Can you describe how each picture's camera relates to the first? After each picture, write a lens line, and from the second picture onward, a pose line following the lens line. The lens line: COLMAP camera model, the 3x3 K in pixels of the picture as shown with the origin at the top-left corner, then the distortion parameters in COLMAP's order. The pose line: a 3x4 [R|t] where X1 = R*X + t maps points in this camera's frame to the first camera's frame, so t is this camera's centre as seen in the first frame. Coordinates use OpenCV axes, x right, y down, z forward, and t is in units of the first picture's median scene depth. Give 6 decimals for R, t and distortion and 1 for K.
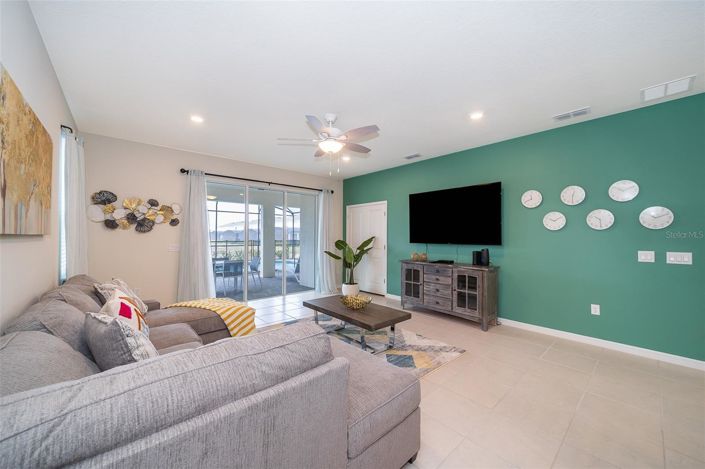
lens RADIAL K [[269.7, 0, 352.8], [0, 269.7, 236.4], [0, 0, 1]] dist [-0.002225, -0.000024]
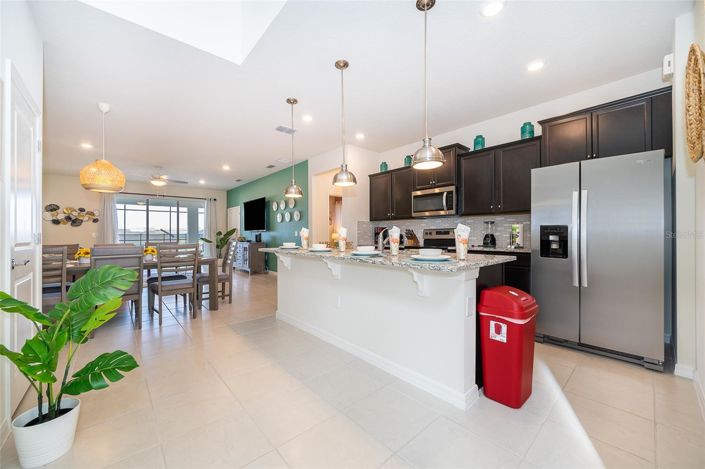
lens RADIAL K [[269.7, 0, 351.9], [0, 269.7, 232.6], [0, 0, 1]] dist [-0.002225, -0.000024]
pose [[0.999866, -0.010031, 0.012968, 1.074735], [0.010062, 0.999947, -0.002309, 0.051678], [-0.012944, 0.002439, 0.999913, -0.850116]]
